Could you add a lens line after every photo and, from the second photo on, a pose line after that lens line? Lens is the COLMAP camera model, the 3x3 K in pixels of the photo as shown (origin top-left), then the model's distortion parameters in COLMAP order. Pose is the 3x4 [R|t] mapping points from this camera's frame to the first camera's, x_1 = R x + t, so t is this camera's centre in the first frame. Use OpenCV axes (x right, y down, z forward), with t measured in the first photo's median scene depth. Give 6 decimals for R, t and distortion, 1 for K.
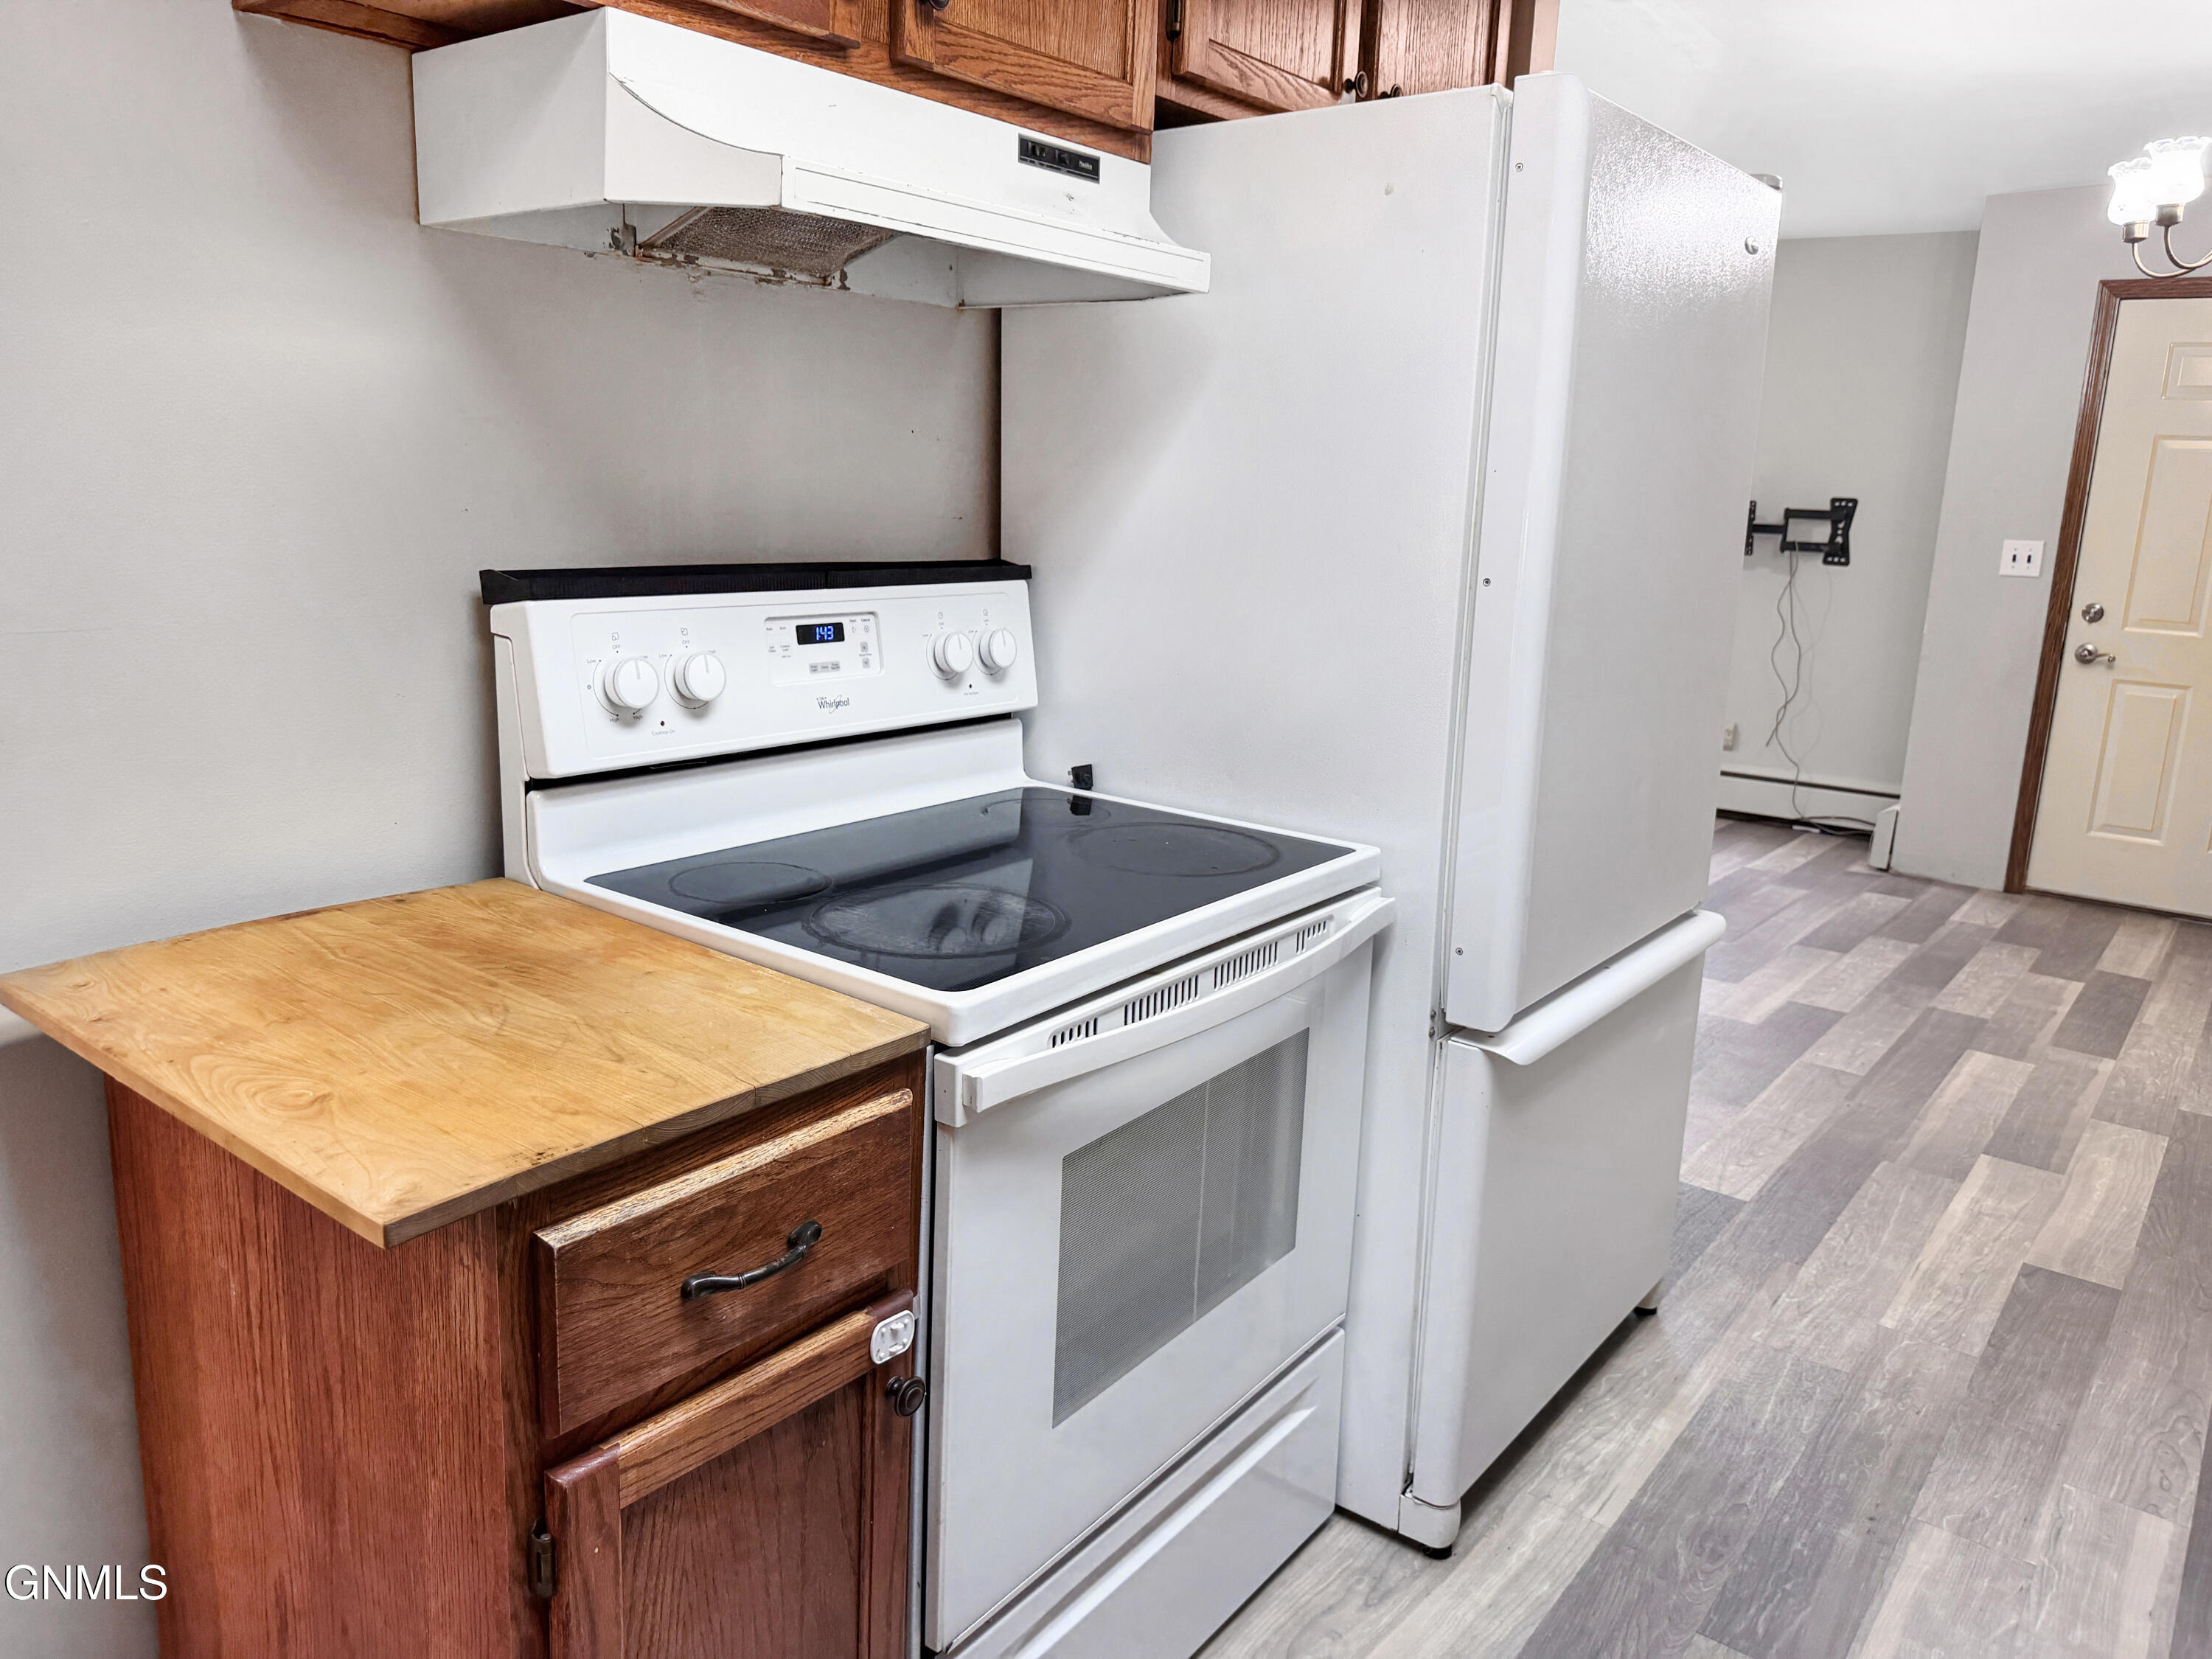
lens RADIAL K [[1533.4, 0, 1175.0], [0, 1533.4, 827.3], [0, 0, 1]] dist [0.044597, -0.038115]
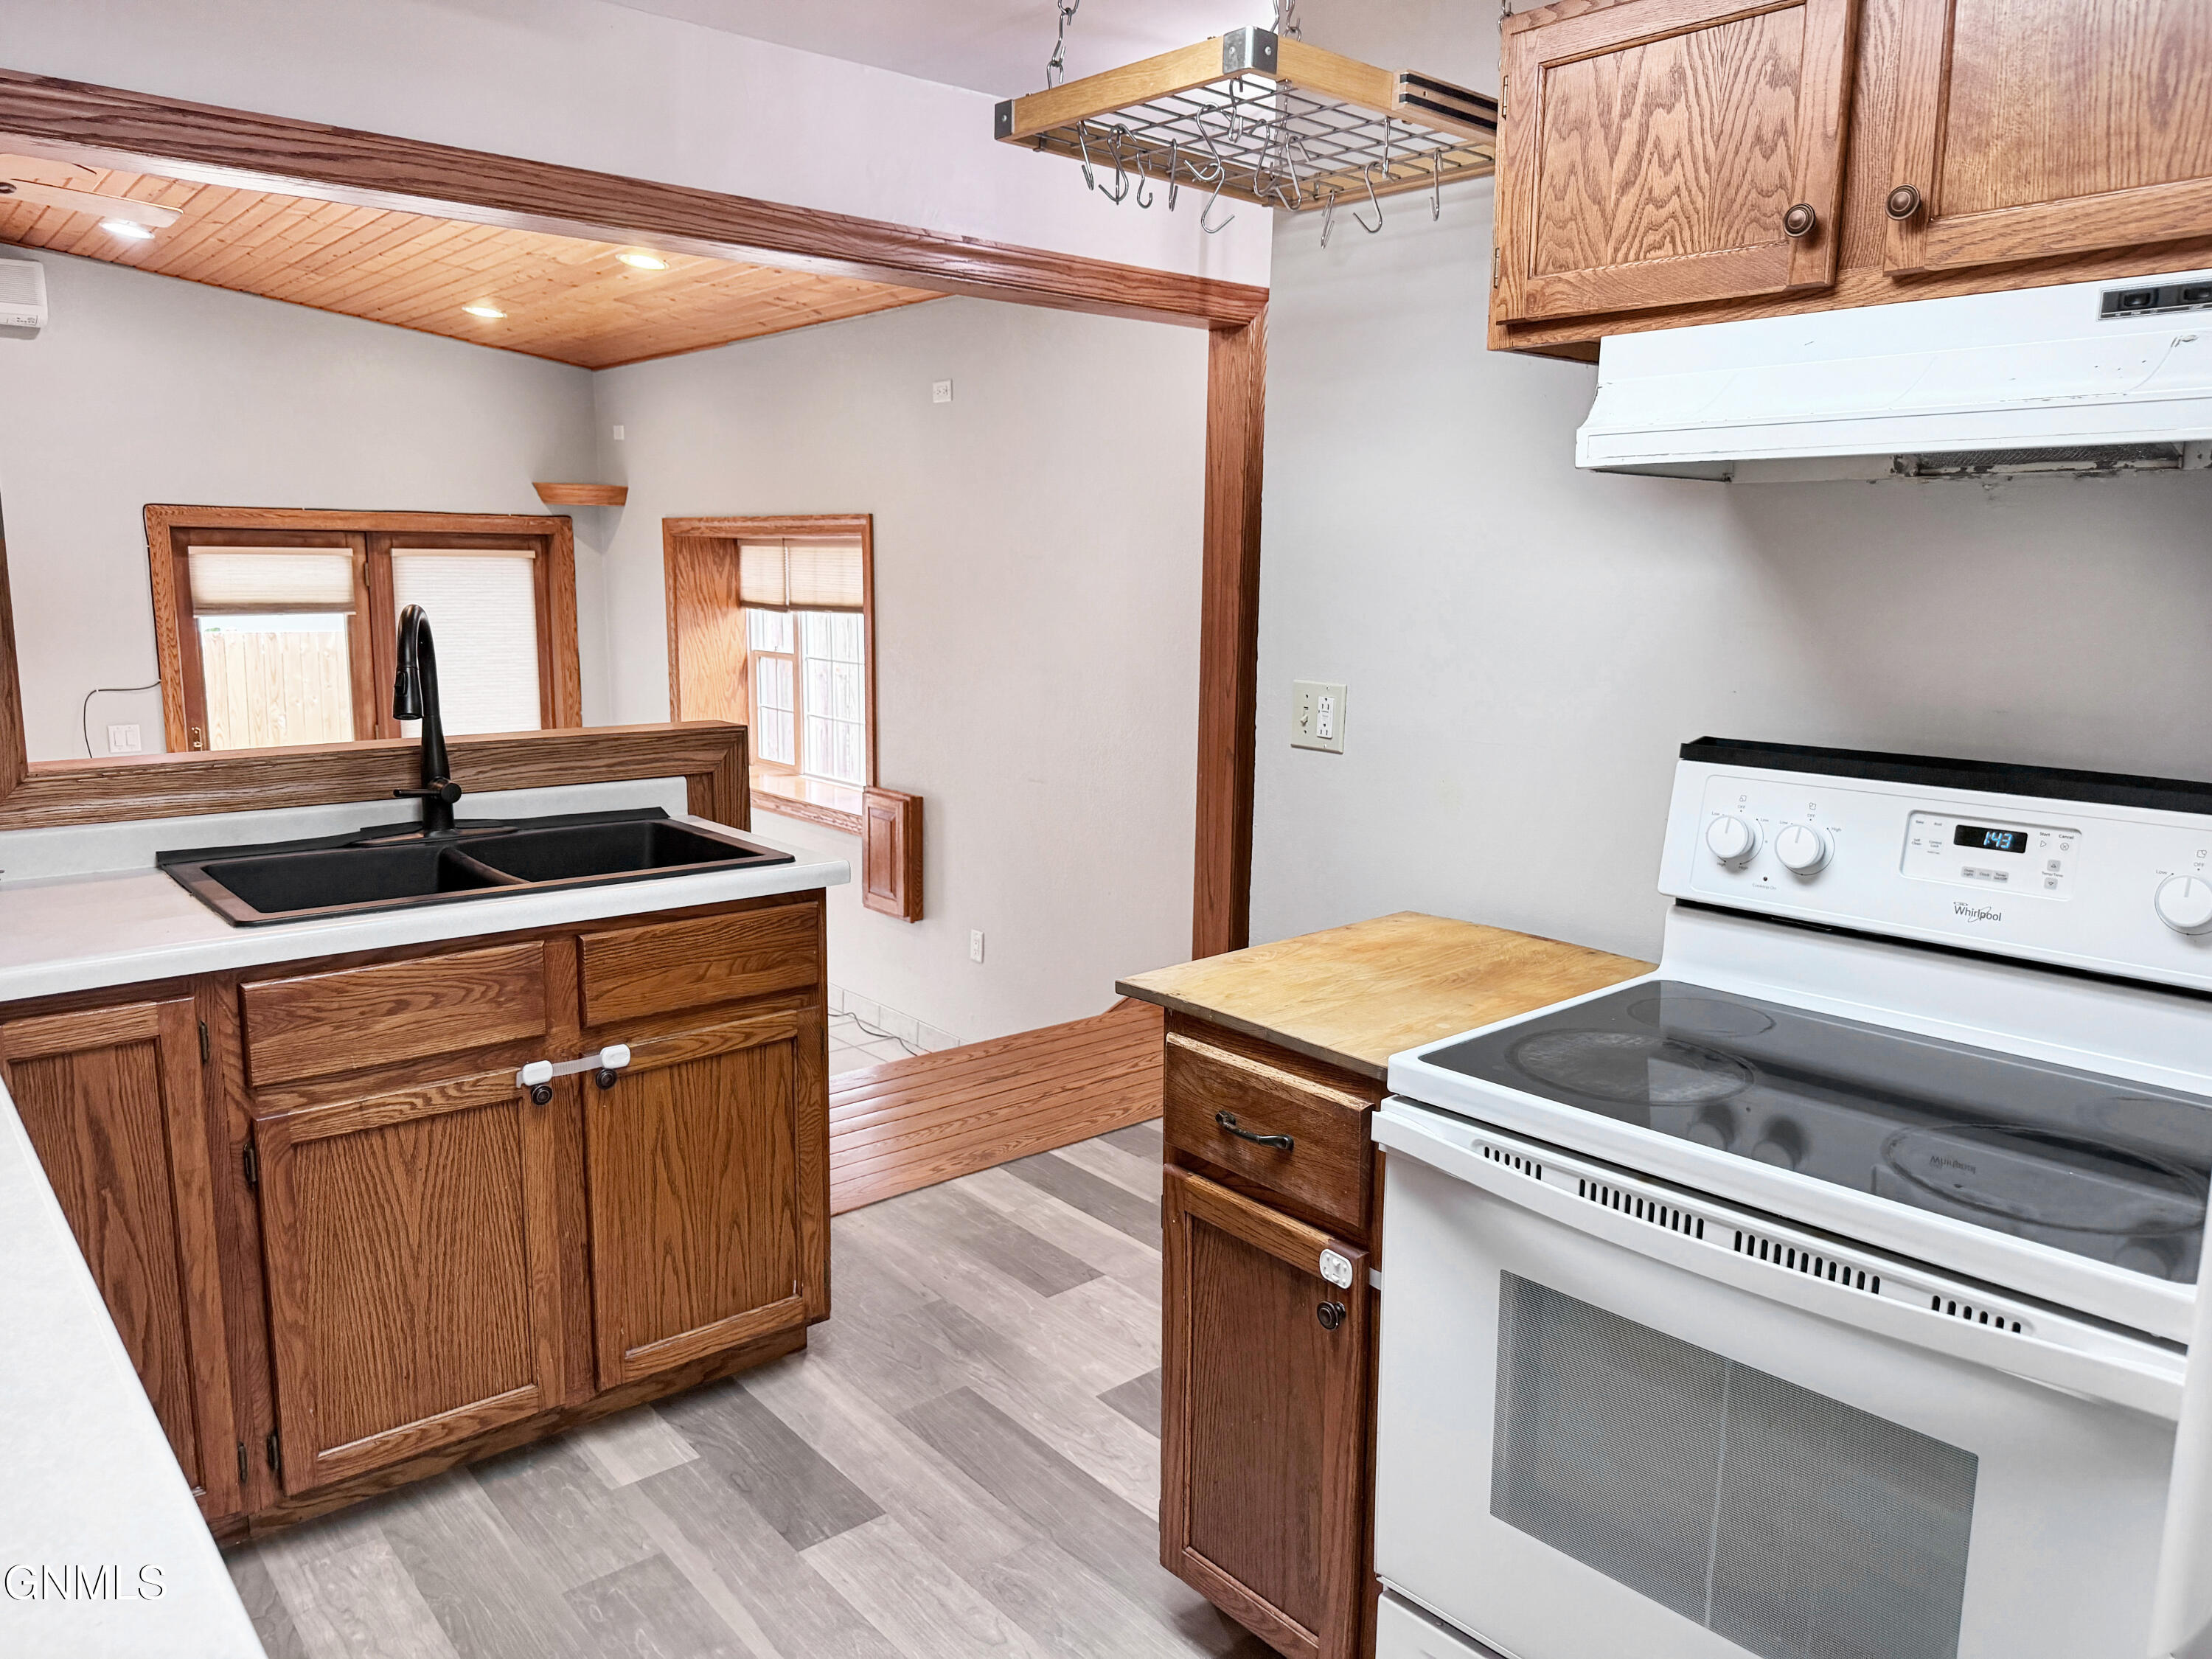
lens RADIAL K [[1548.2, 0, 1105.5], [0, 1548.2, 861.3], [0, 0, 1]] dist [0.073448, -0.123607]
pose [[-0.218757, 0.139199, -0.965800, 0.826548], [-0.237693, 0.952356, 0.191100, -0.169690], [0.946386, 0.271368, -0.175248, 0.667730]]
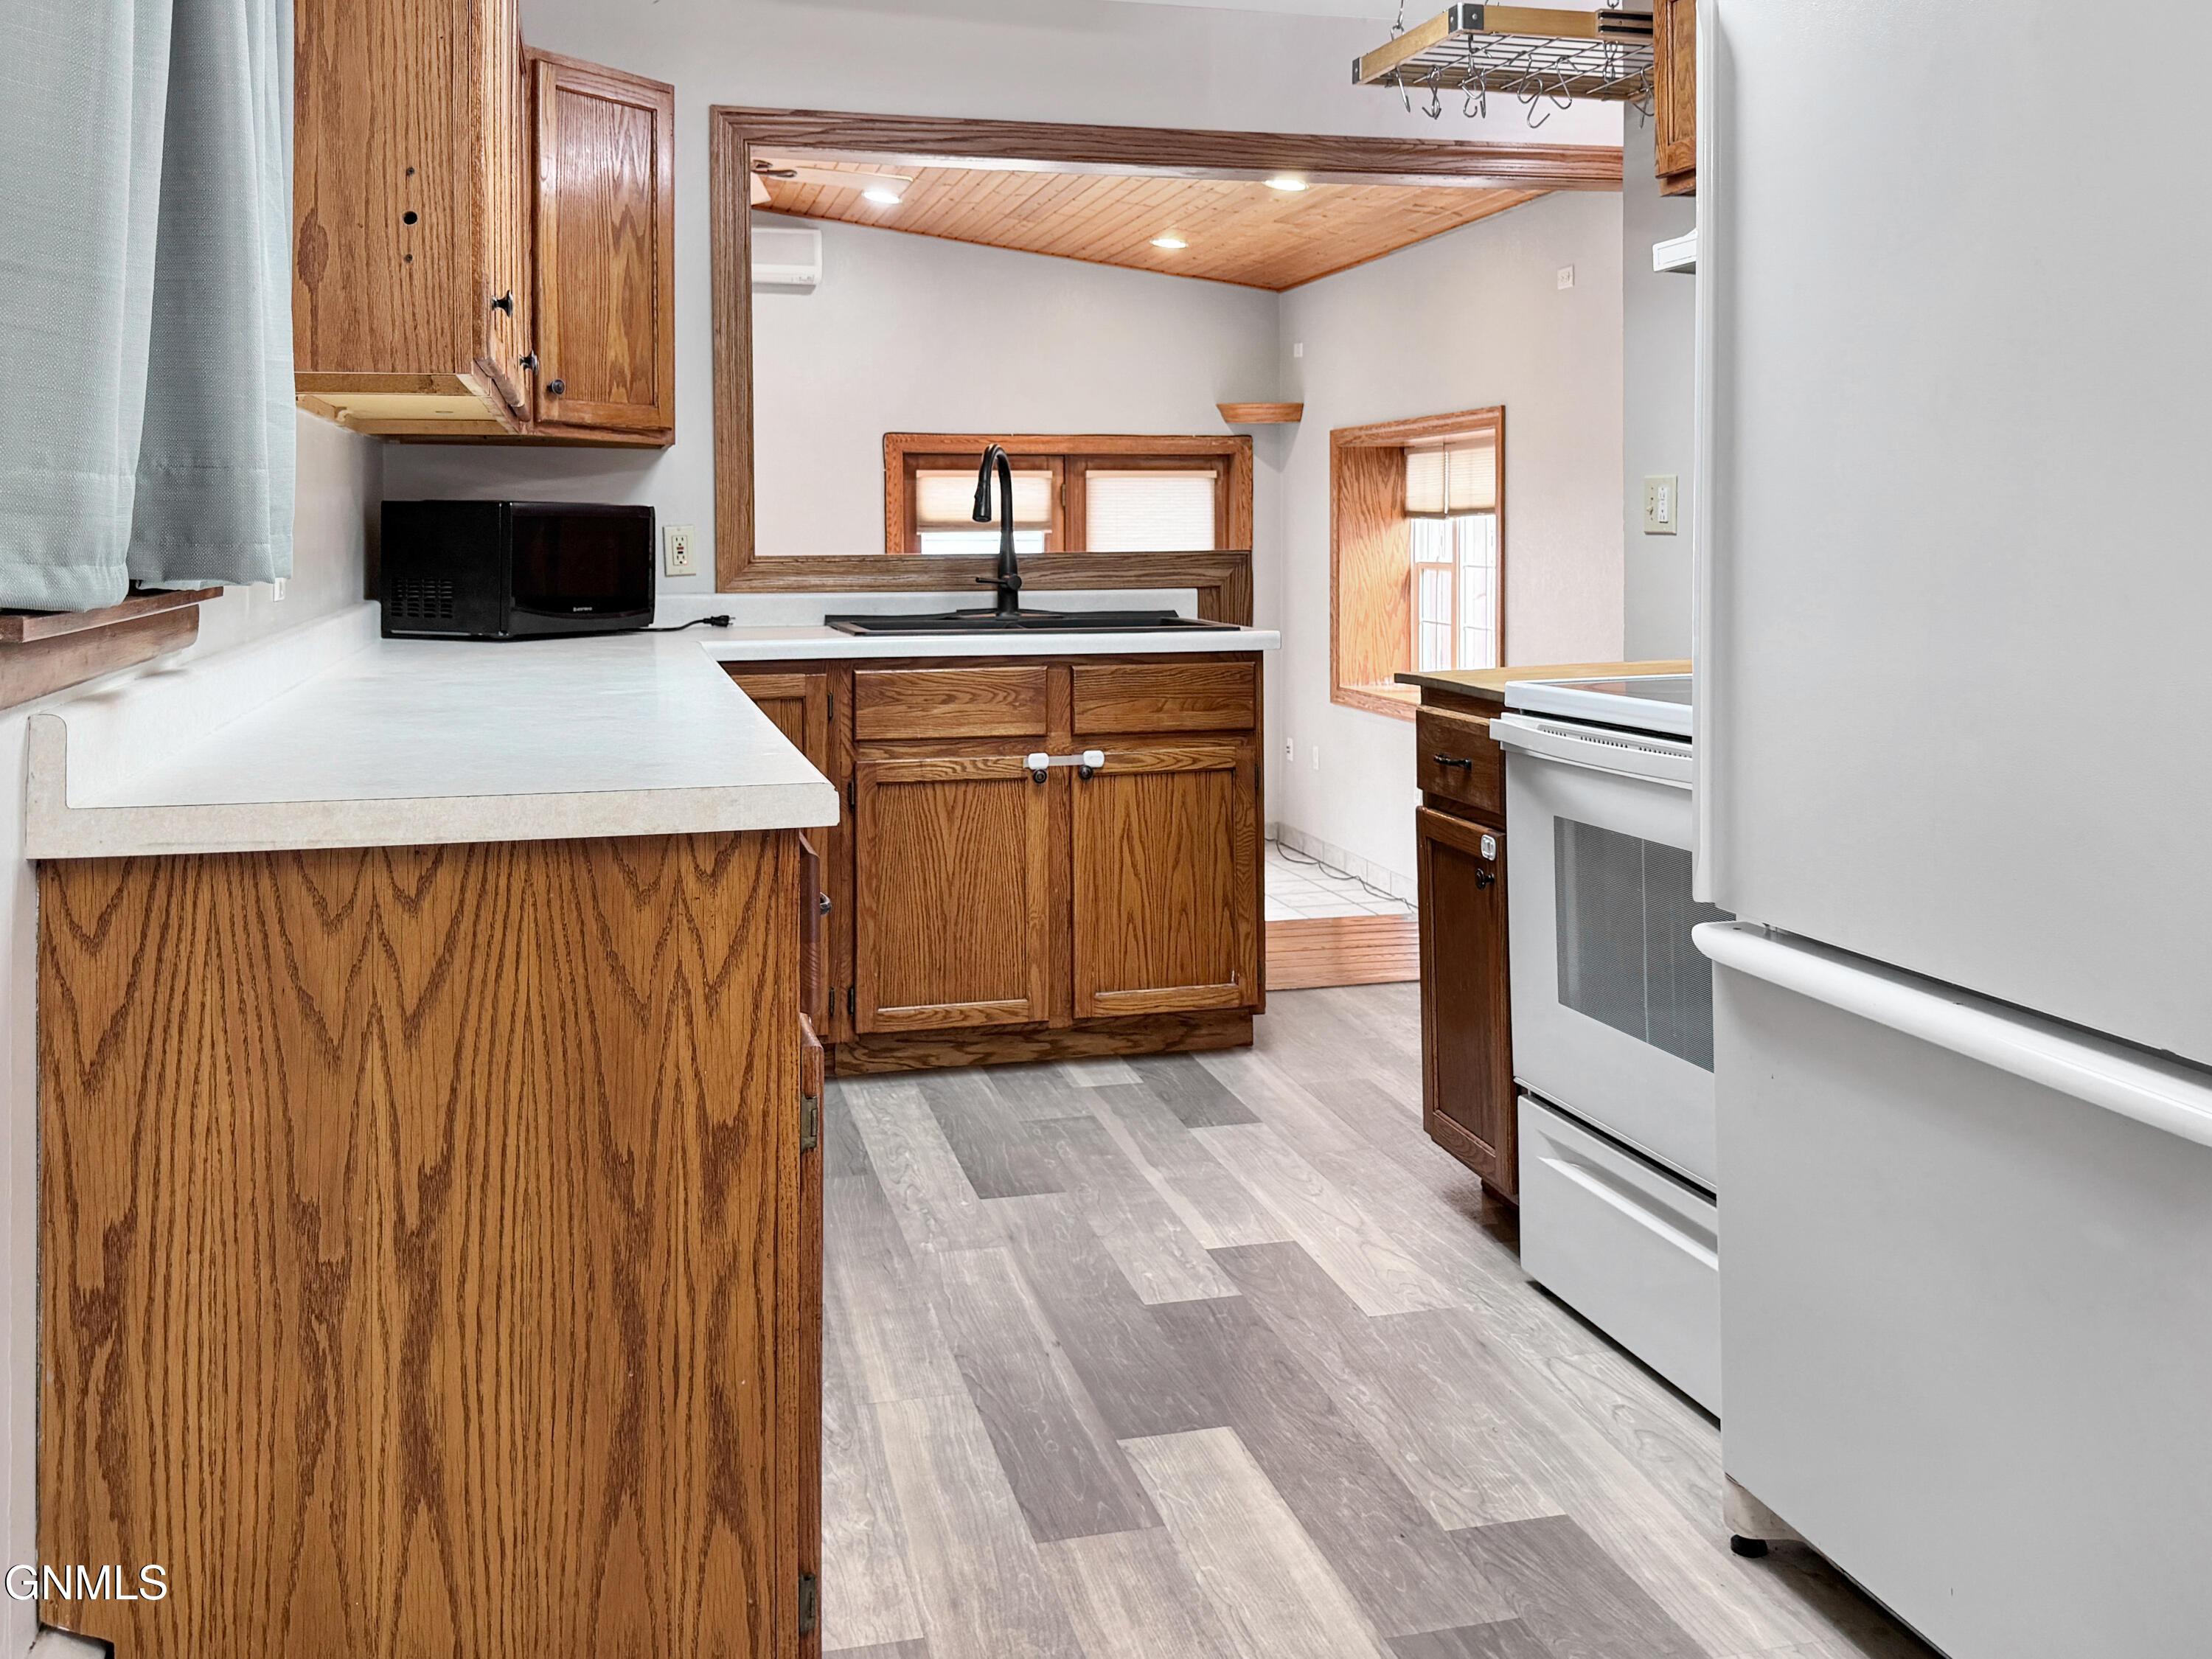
lens RADIAL K [[2003.7, 0, 1137.3], [0, 2003.7, 651.3], [0, 0, 1]] dist [0.165658, -0.184114]
pose [[-0.612729, 0.010302, -0.790226, 1.473902], [-0.193028, 0.967679, 0.162286, -0.165244], [0.766358, 0.251973, -0.590936, 1.479435]]
